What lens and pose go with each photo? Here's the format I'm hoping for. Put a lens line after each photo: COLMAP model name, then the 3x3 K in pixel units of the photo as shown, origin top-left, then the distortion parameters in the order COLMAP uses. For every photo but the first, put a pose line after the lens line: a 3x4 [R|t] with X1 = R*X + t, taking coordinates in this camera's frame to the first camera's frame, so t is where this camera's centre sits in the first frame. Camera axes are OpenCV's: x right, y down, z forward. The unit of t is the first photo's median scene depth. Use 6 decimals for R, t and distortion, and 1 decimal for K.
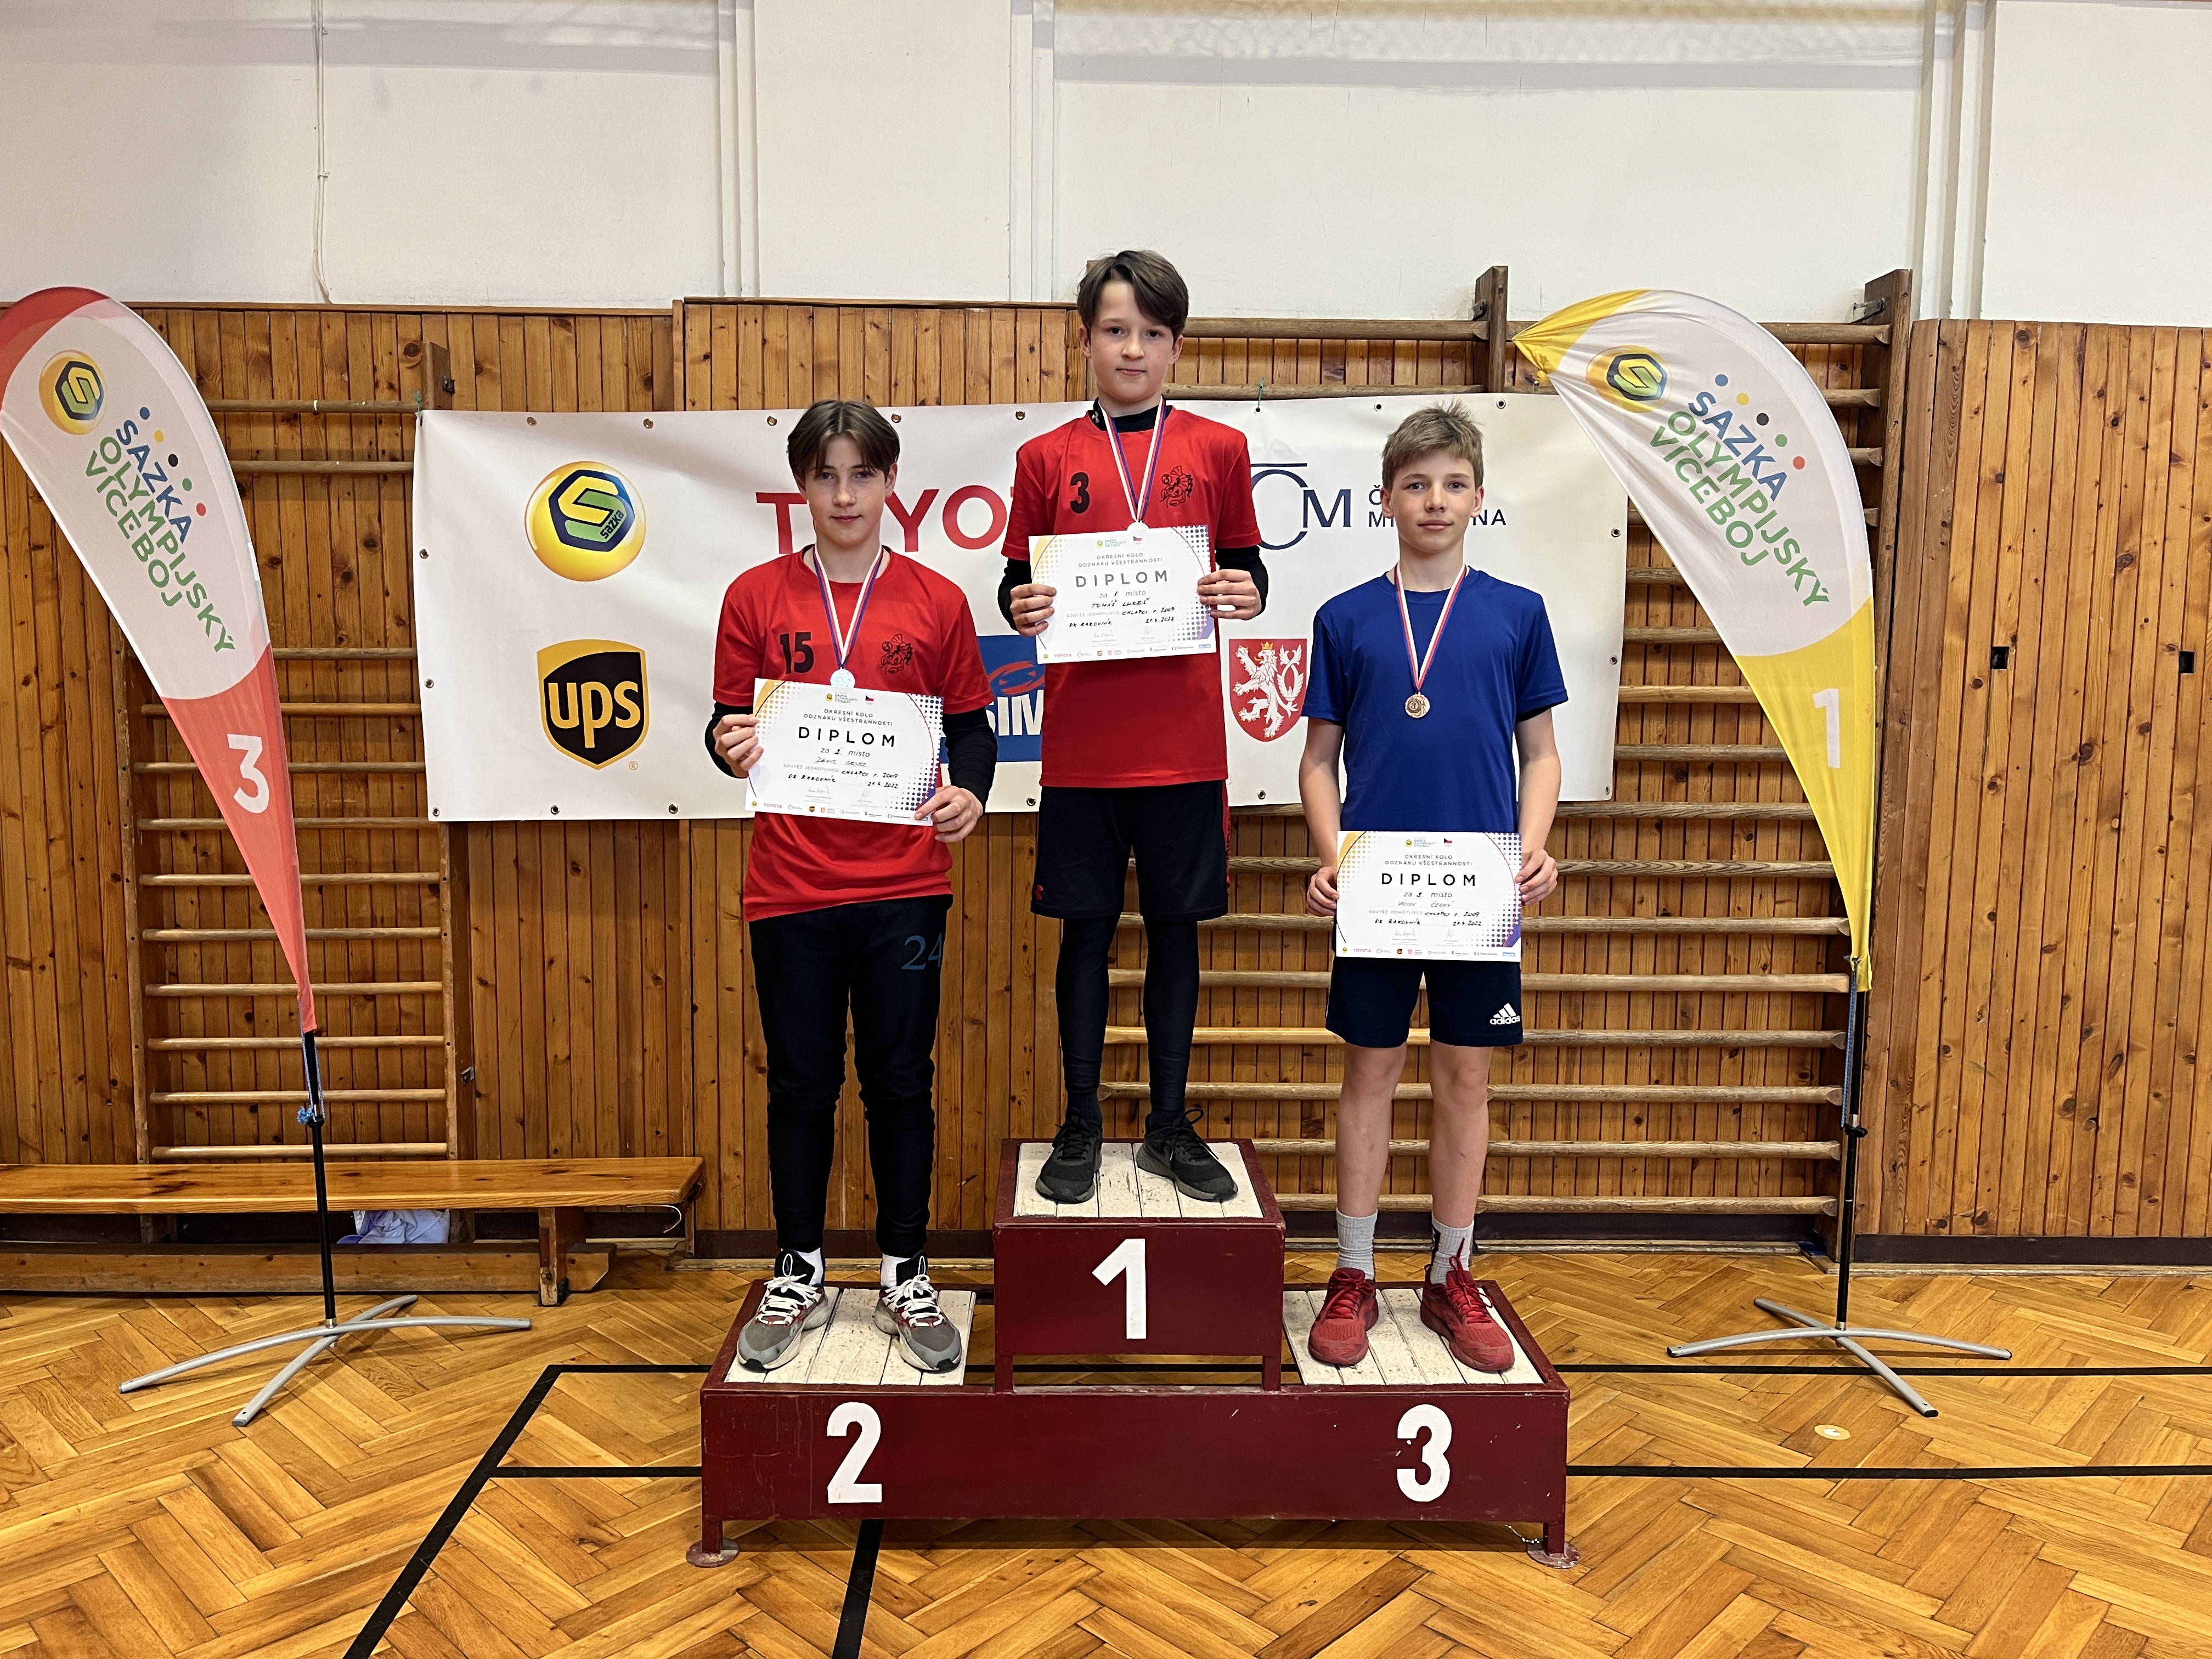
lens RADIAL K [[1732.6, 0, 1102.6], [0, 1732.6, 846.7], [0, 0, 1]] dist [0.074792, -0.122102]
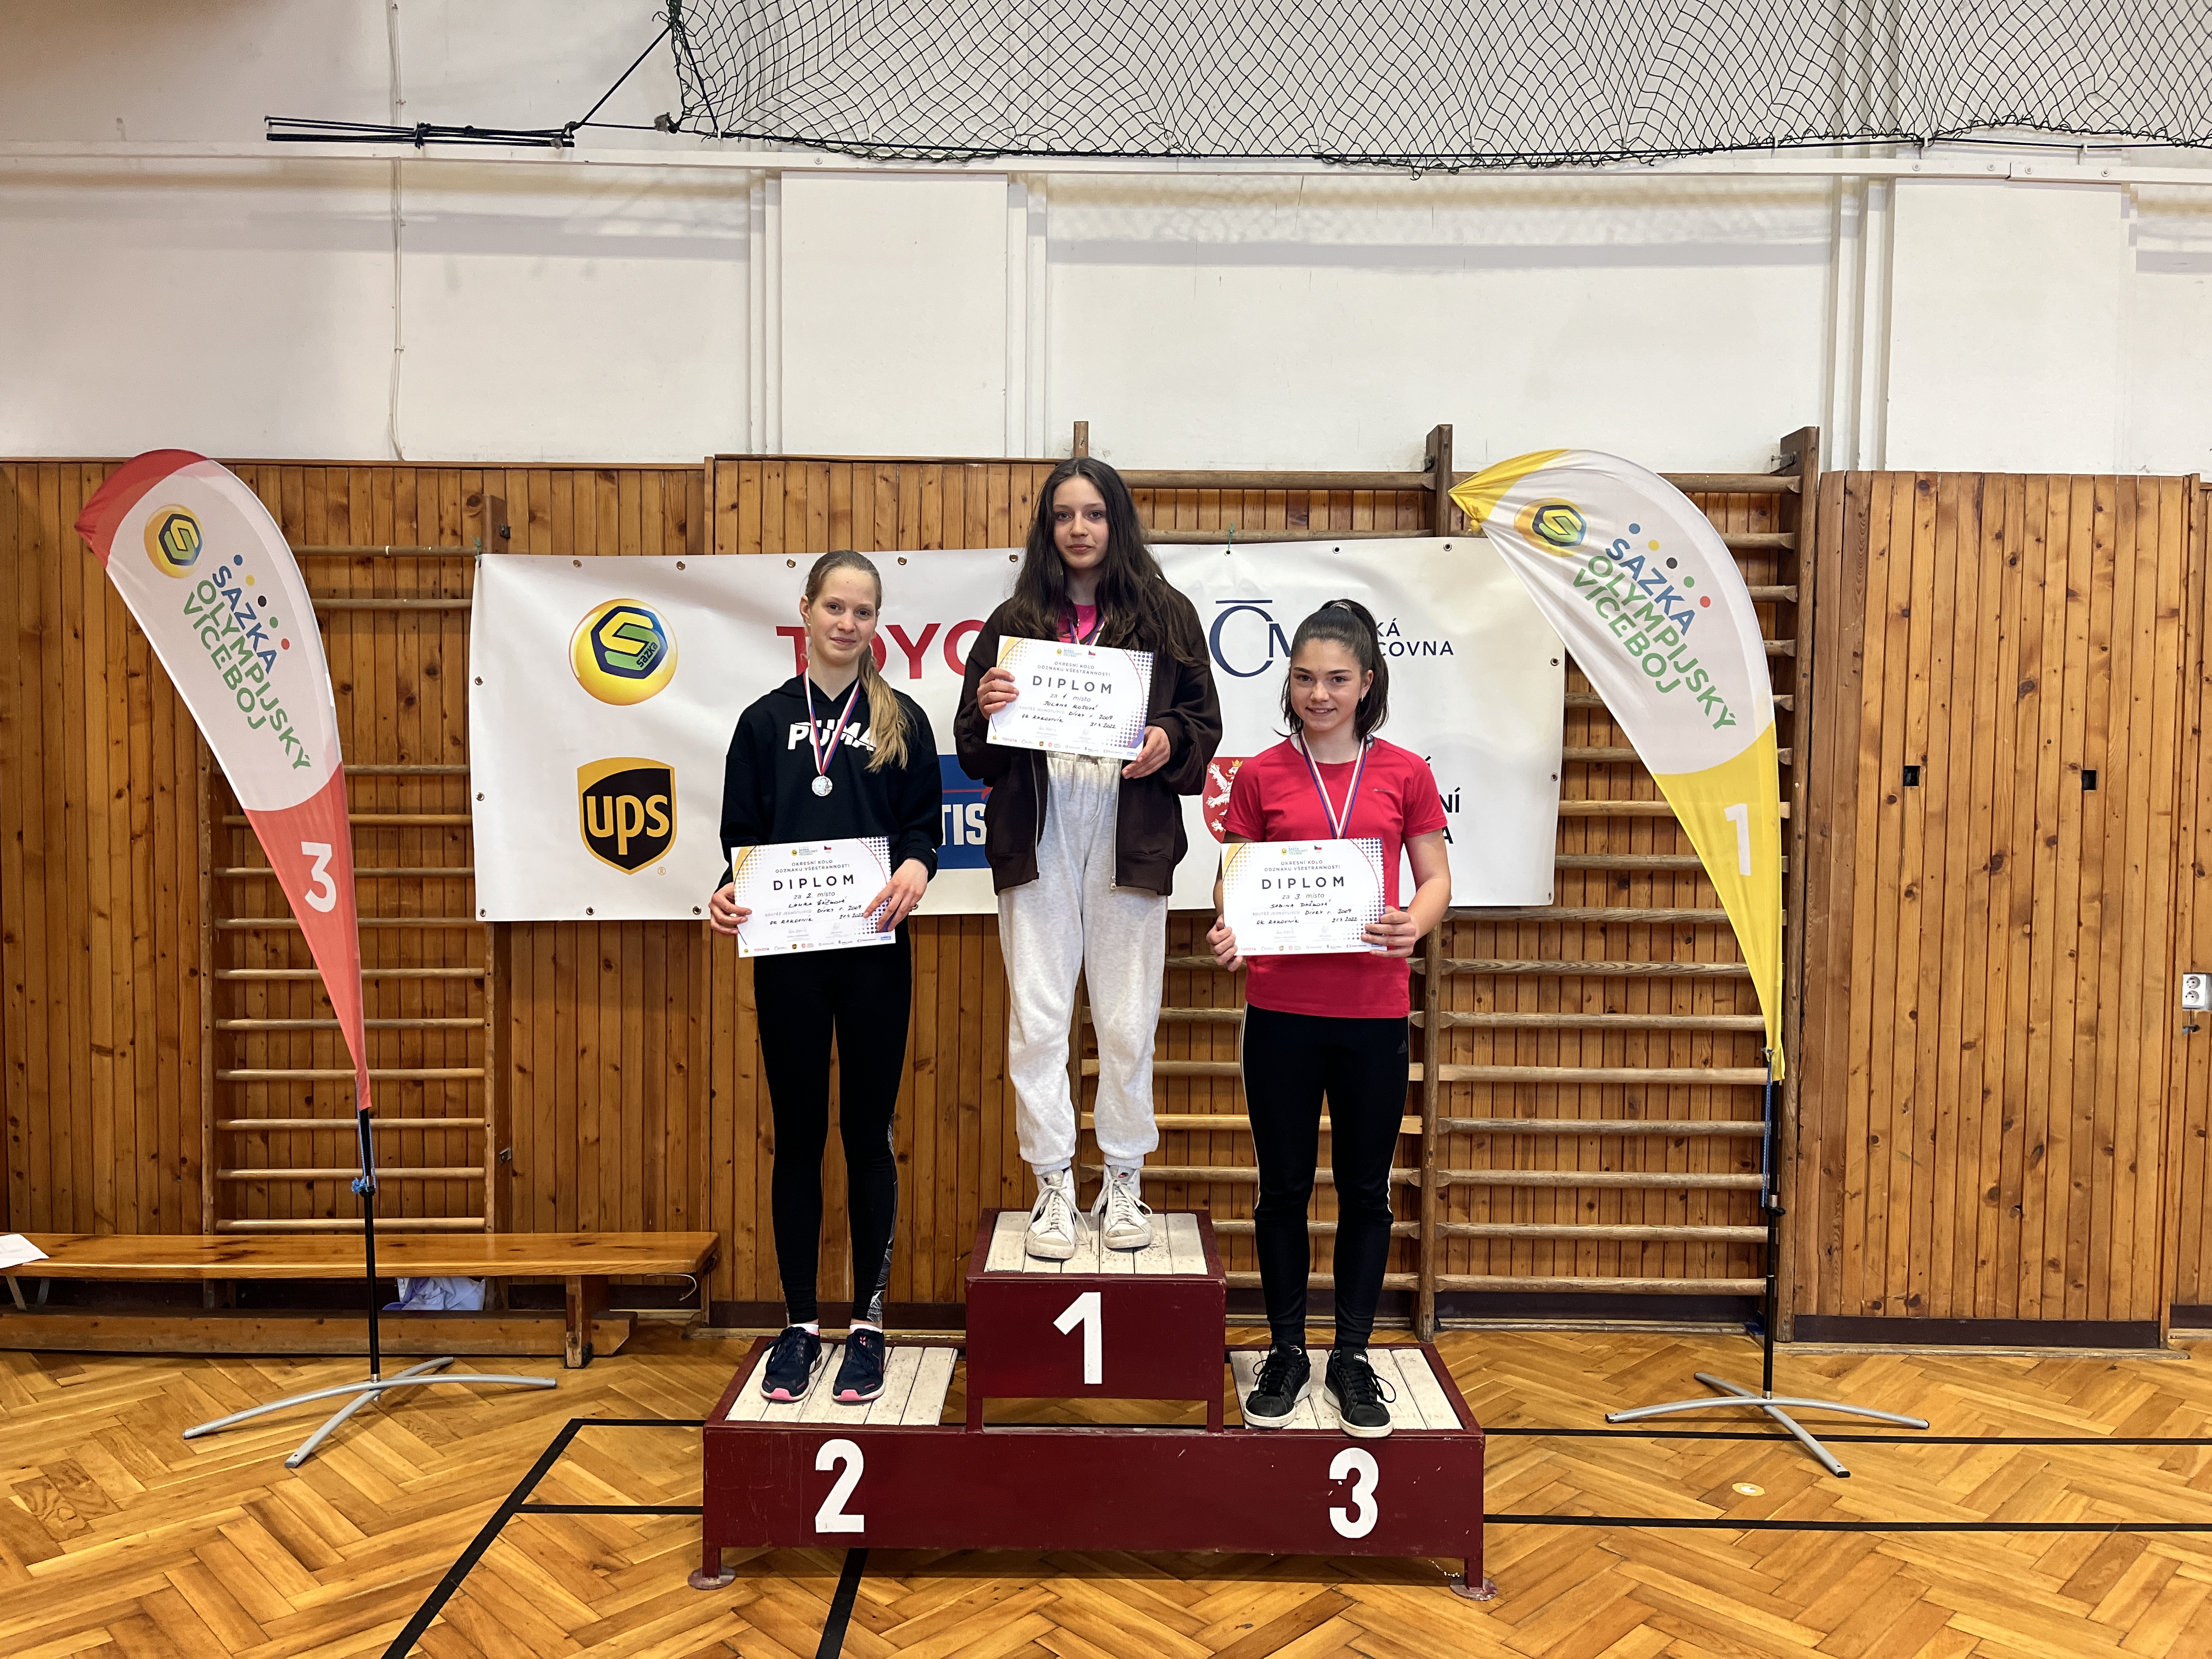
lens RADIAL K [[1732.6, 0, 1102.6], [0, 1732.6, 846.7], [0, 0, 1]] dist [0.074792, -0.122102]
pose [[0.999710, 0.002213, -0.023987, 0.036263], [-0.003759, 0.997904, -0.064600, 0.008364], [0.023793, 0.064671, 0.997623, -0.094462]]
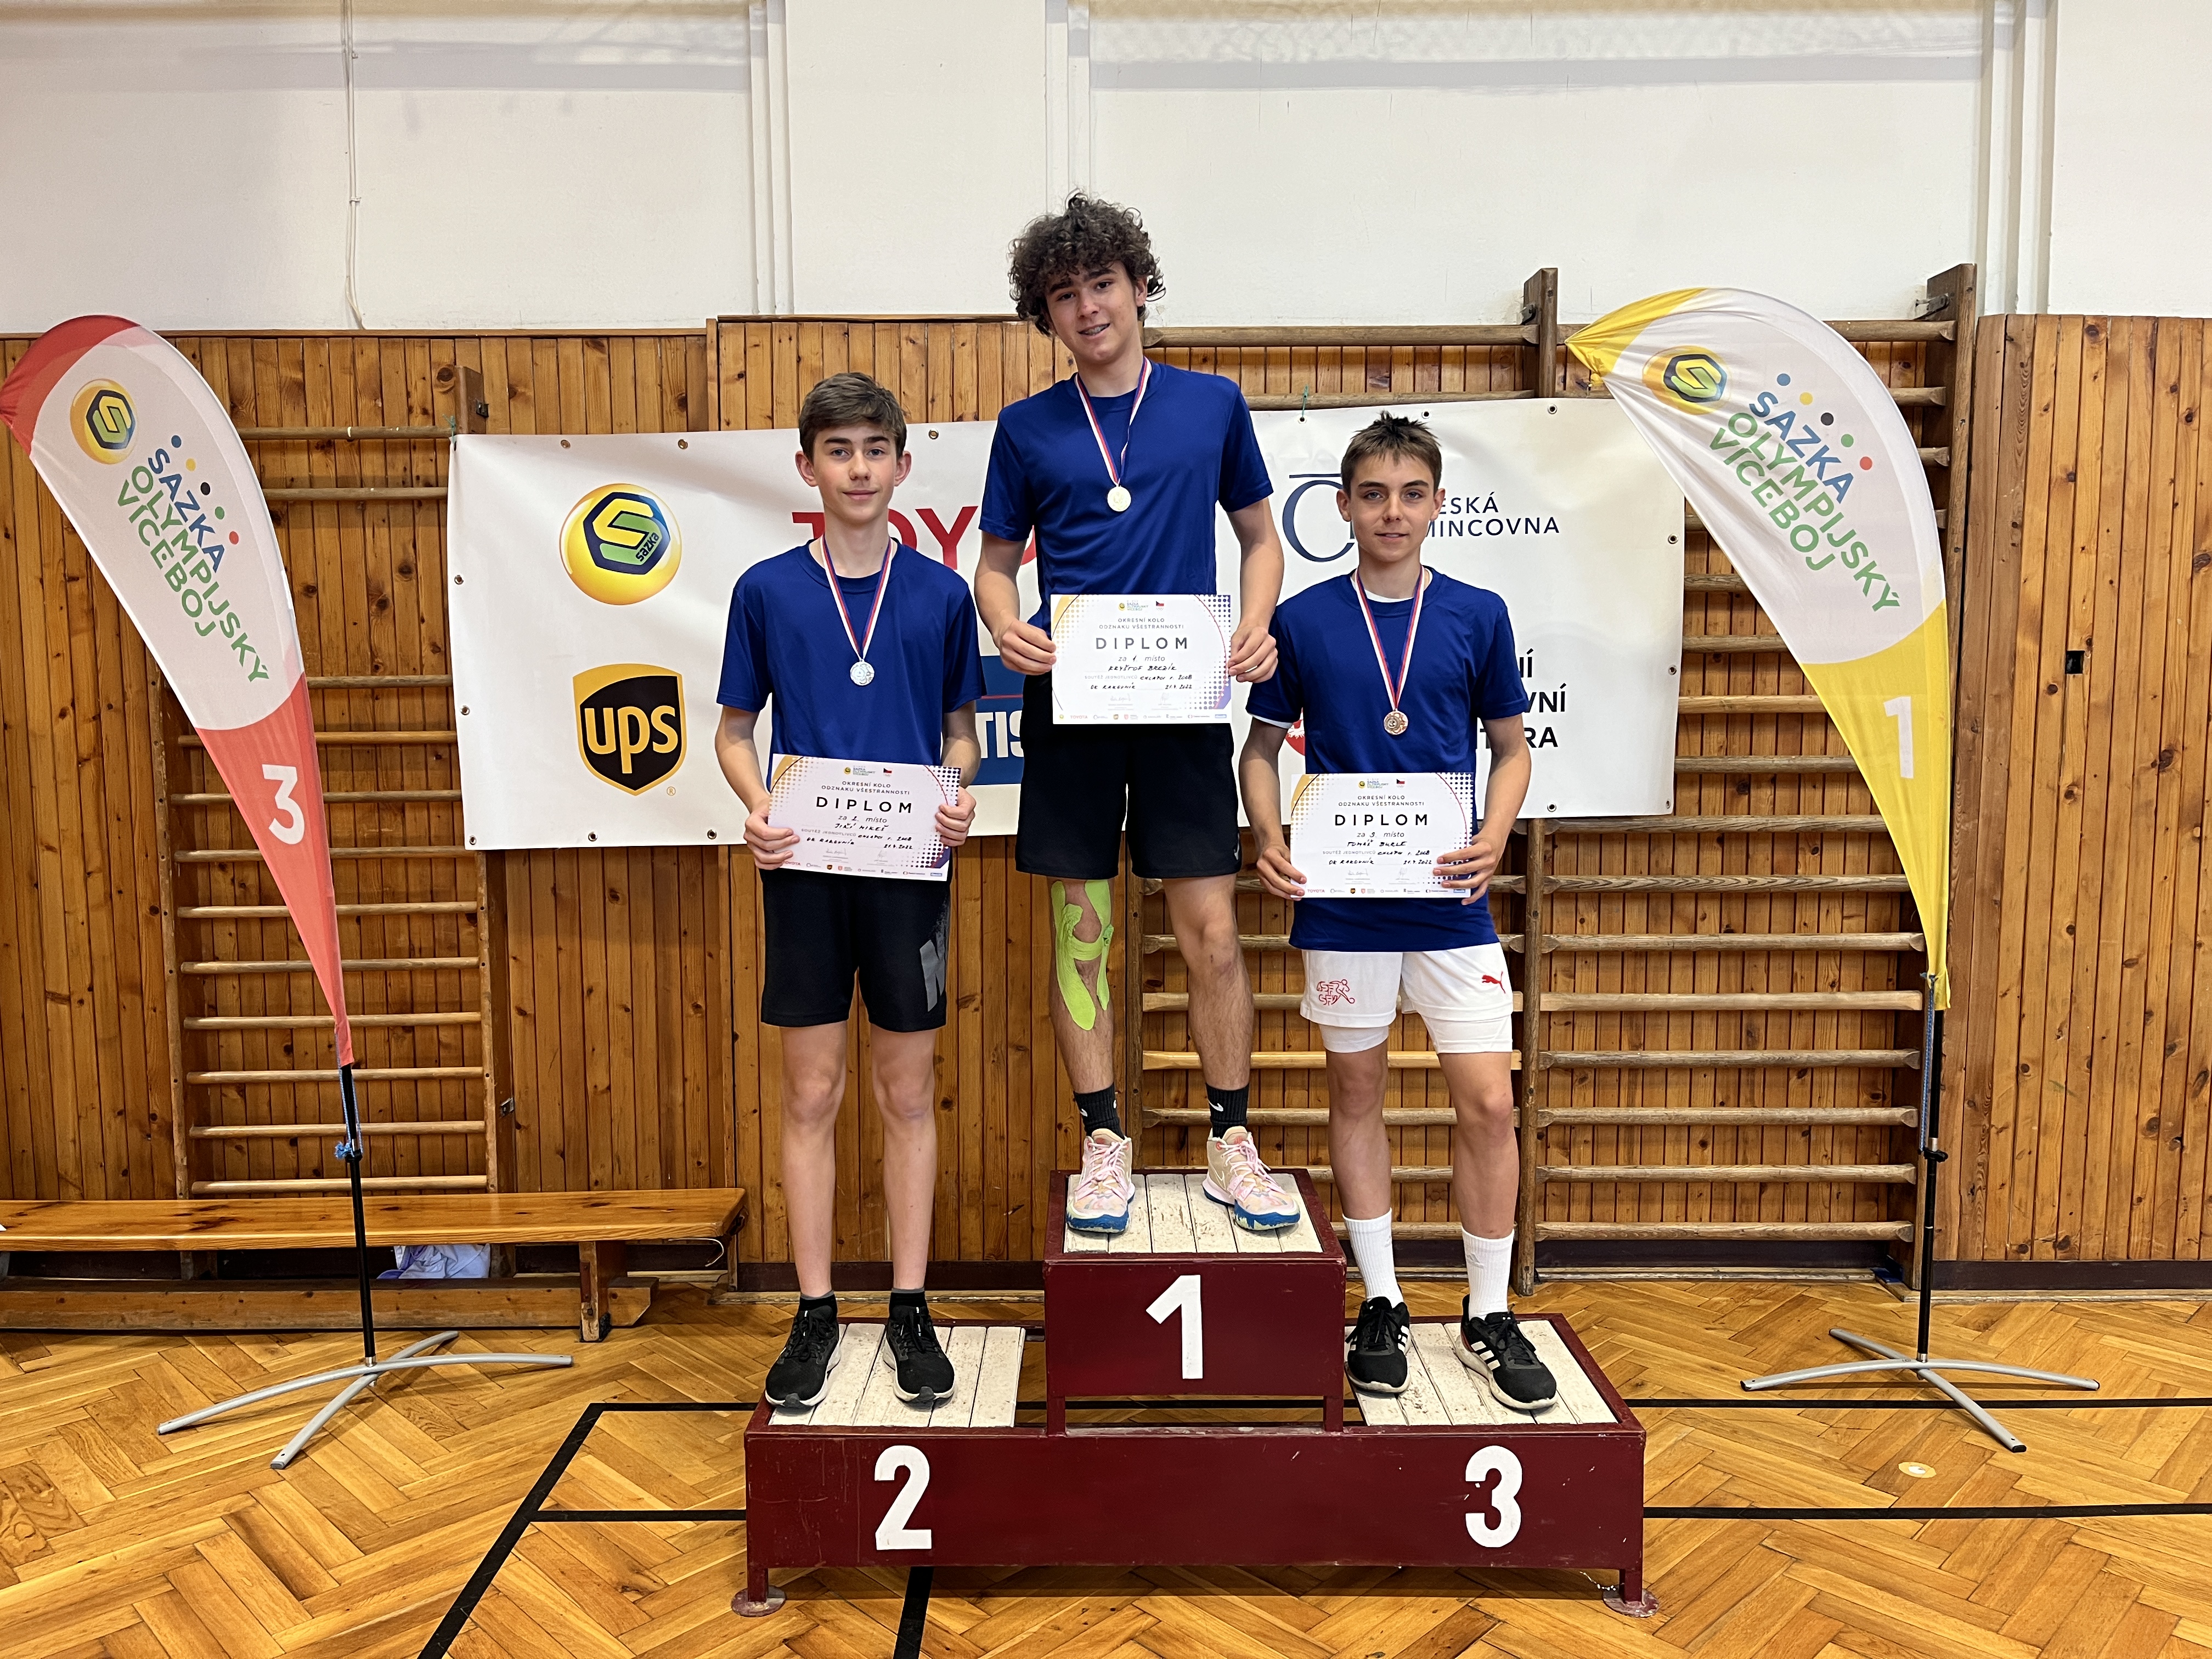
lens RADIAL K [[1731.8, 0, 1098.0], [0, 1731.8, 849.0], [0, 0, 1]] dist [0.077275, -0.126199]
pose [[0.999644, -0.011479, -0.024075, -0.004550], [0.011258, 0.999894, -0.009277, -0.001924], [0.024179, 0.009003, 0.999667, 0.021649]]
